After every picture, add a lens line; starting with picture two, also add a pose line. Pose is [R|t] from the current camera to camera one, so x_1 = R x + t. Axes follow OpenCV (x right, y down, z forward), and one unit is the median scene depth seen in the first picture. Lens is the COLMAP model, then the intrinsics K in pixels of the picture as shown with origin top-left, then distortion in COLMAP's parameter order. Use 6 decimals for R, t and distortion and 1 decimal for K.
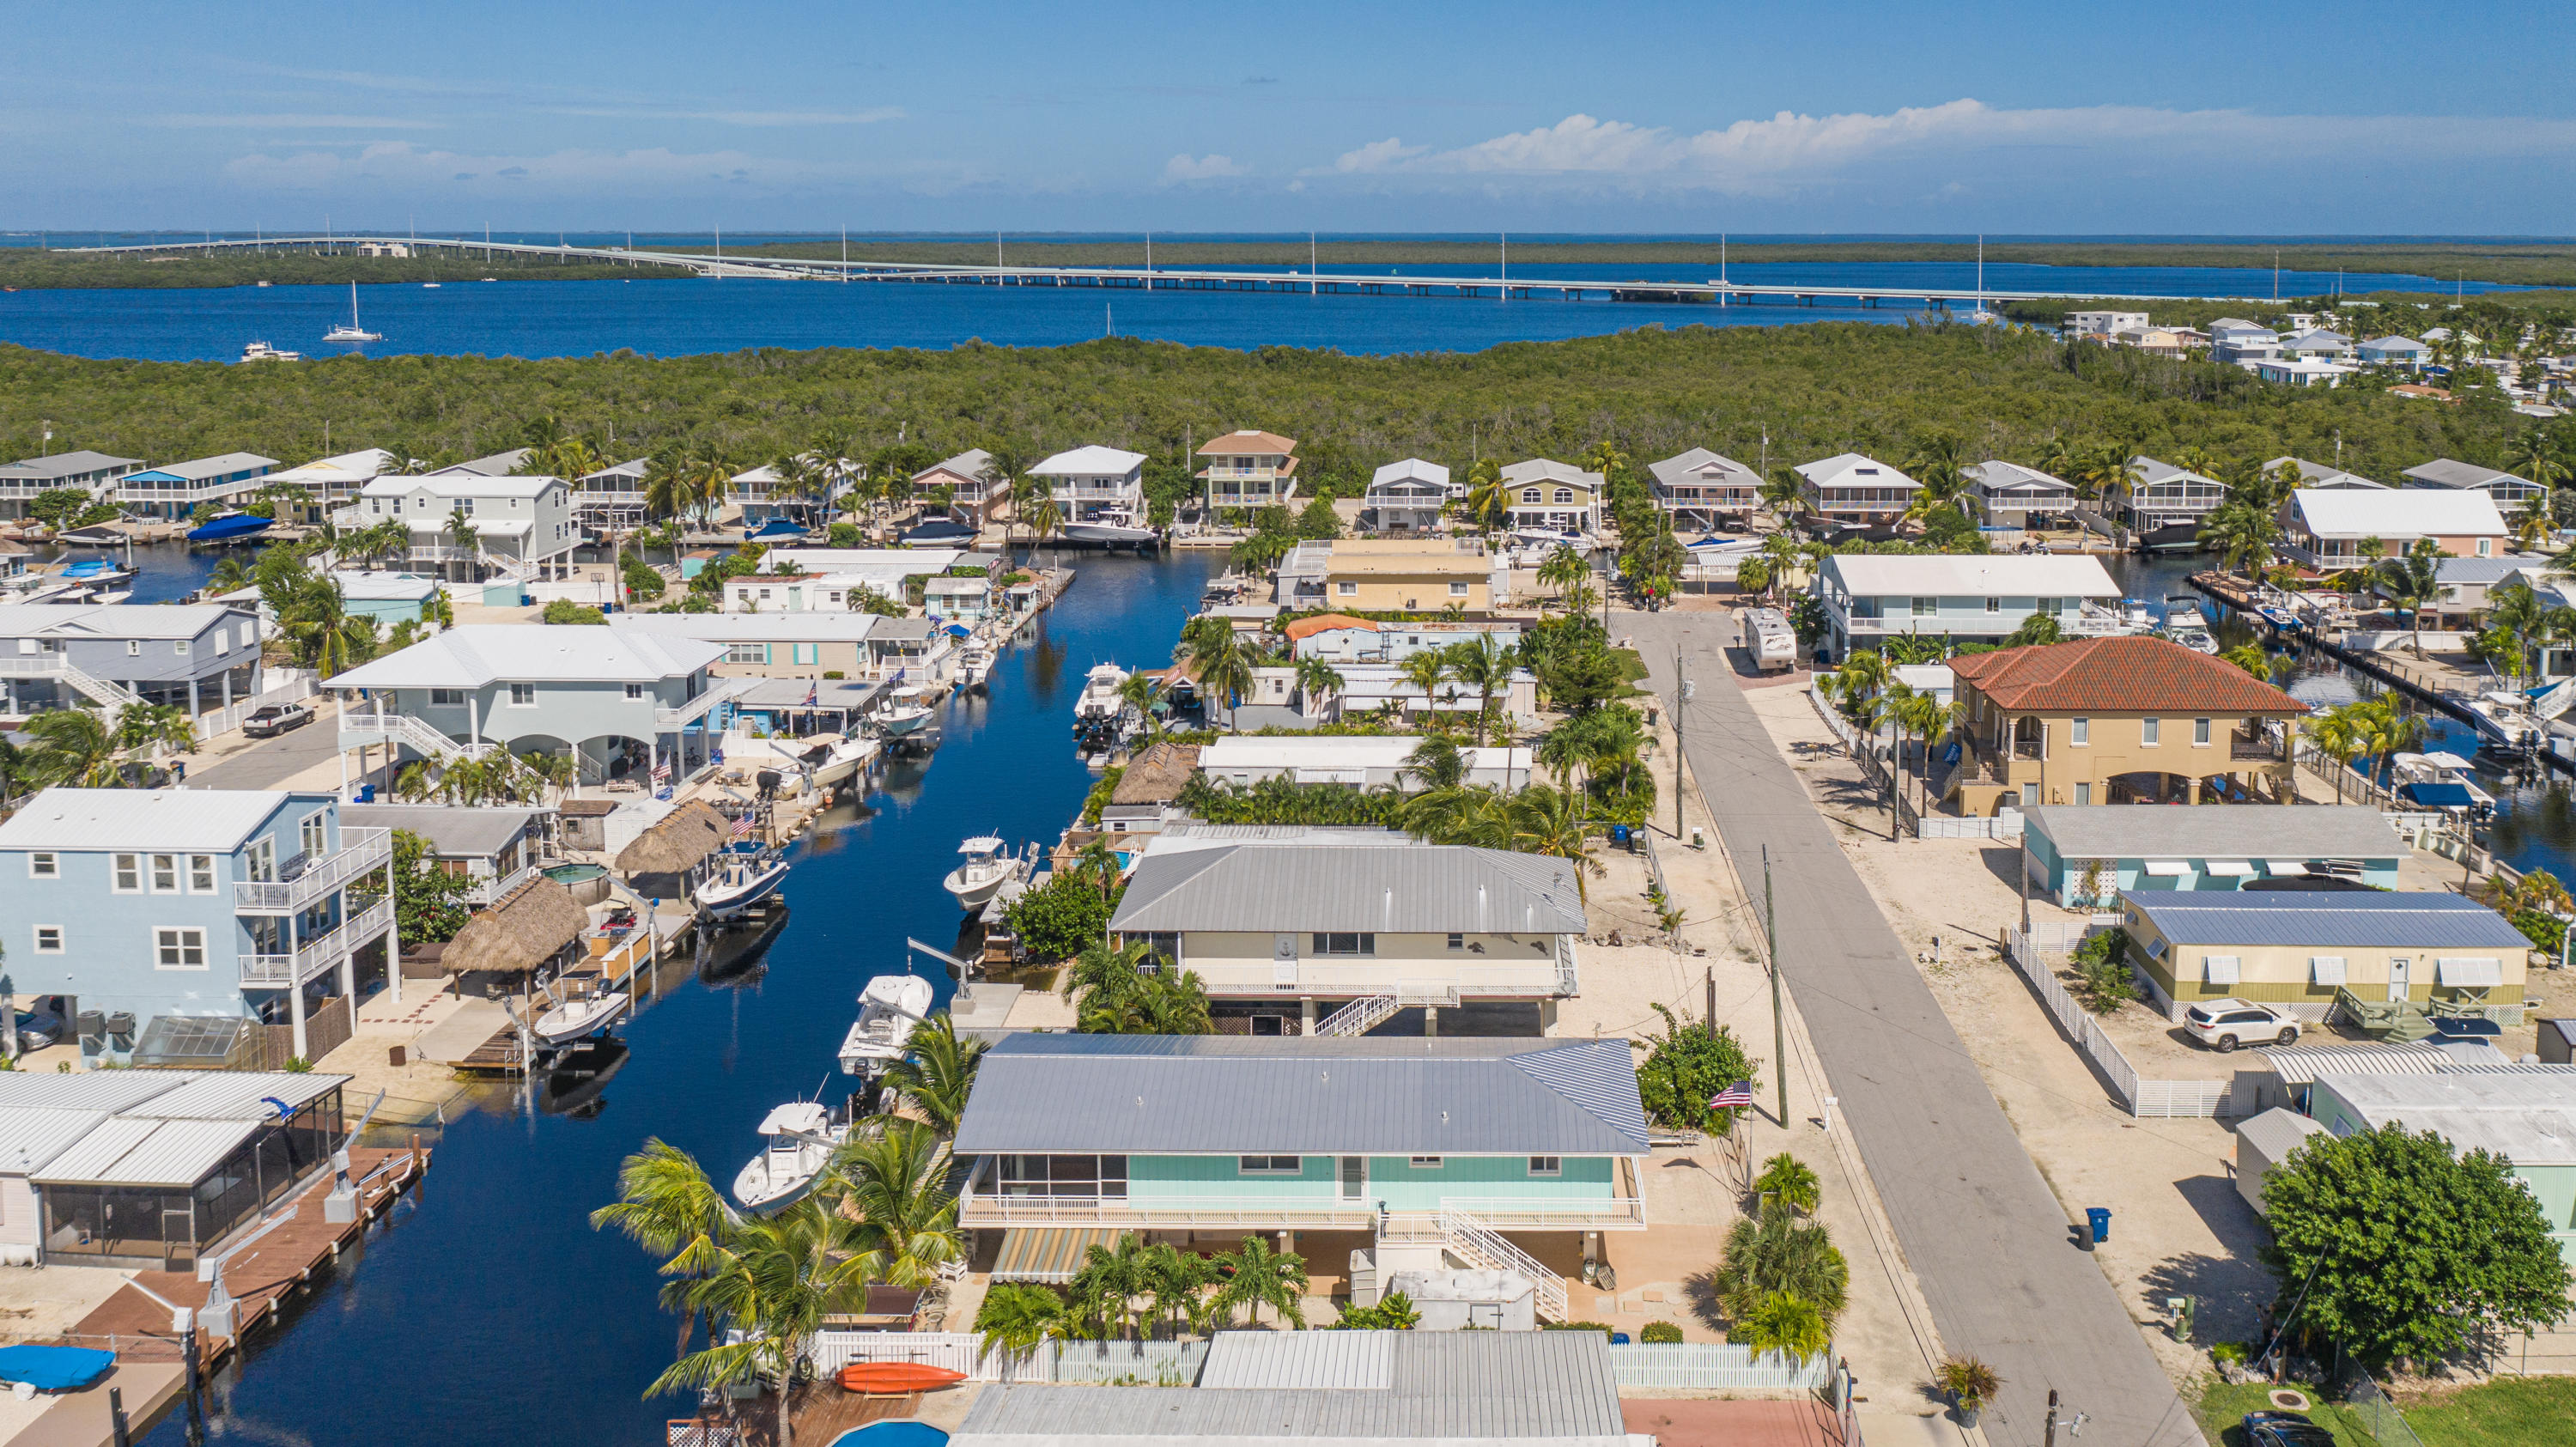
lens RADIAL K [[2132.7, 0, 1354.8], [0, 2132.7, 585.7], [0, 0, 1]] dist [-0.007802, 0.000228]
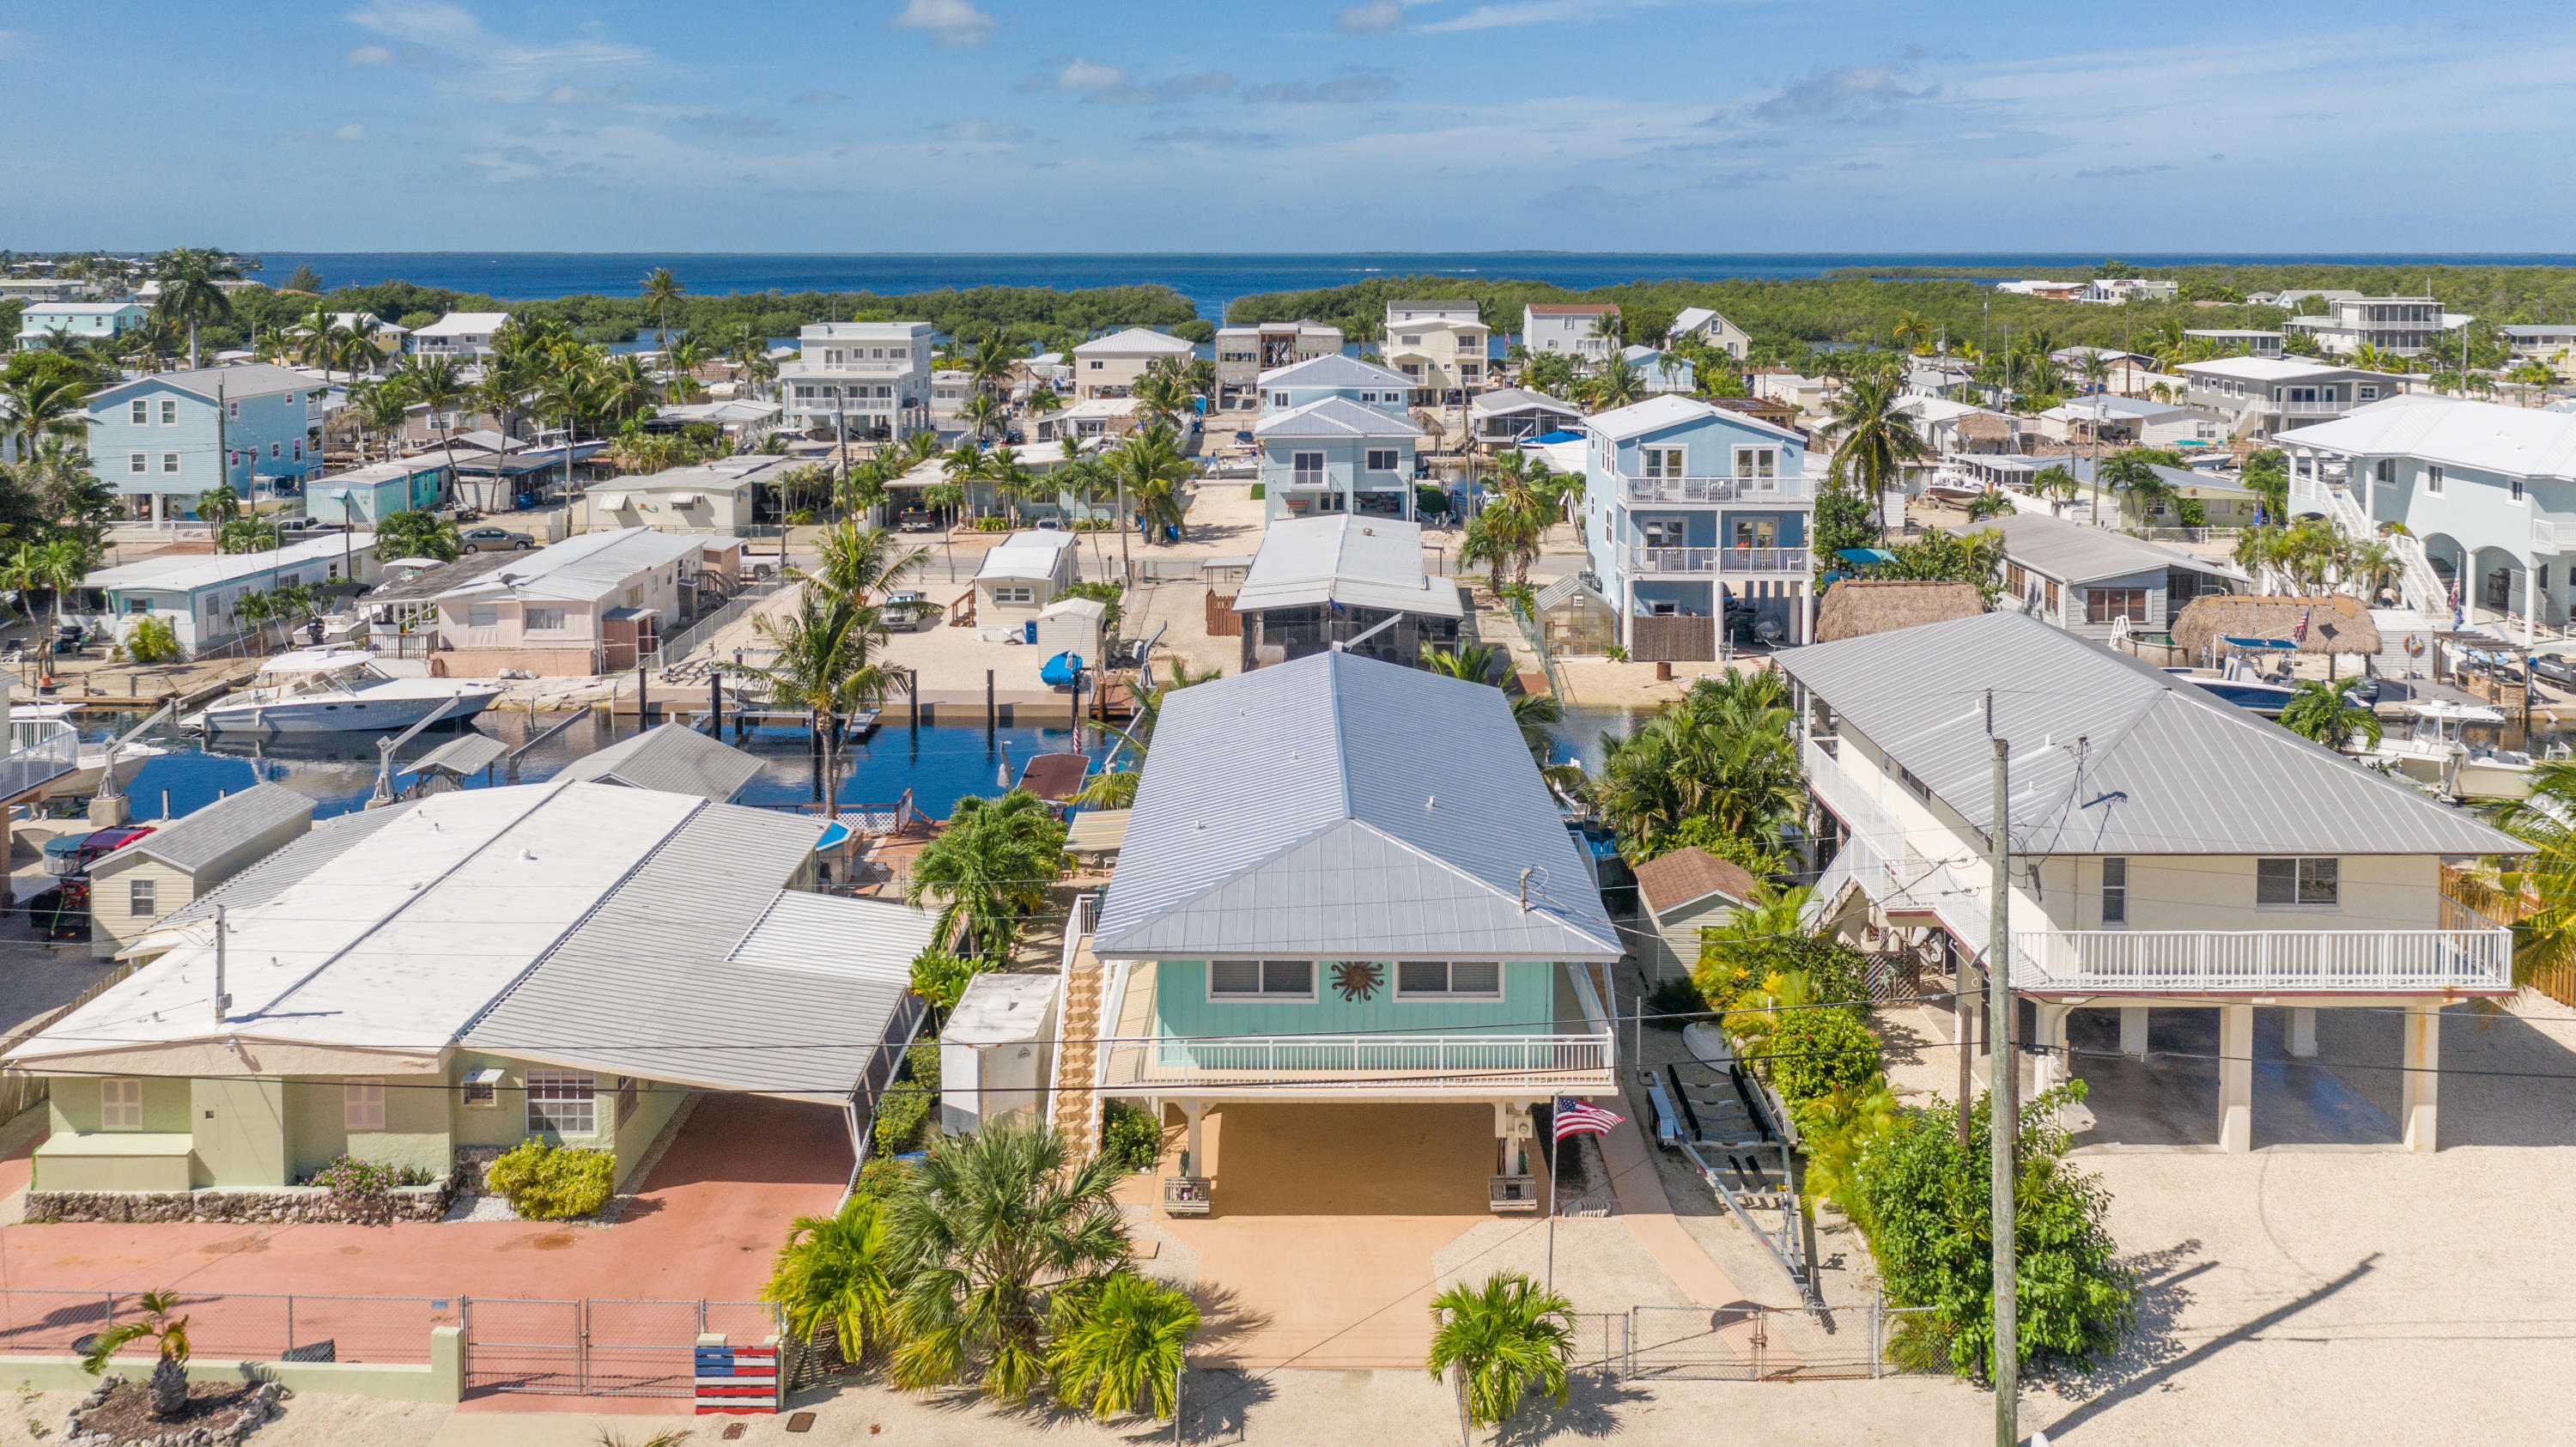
lens RADIAL K [[2028.8, 0, 1300.4], [0, 2028.8, 664.7], [0, 0, 1]] dist [-0.011975, 0.001789]
pose [[0.030278, 0.195644, -0.980208, 0.288269], [-0.165227, 0.968146, 0.188132, 0.038052], [0.985791, 0.156260, 0.061639, 0.449873]]
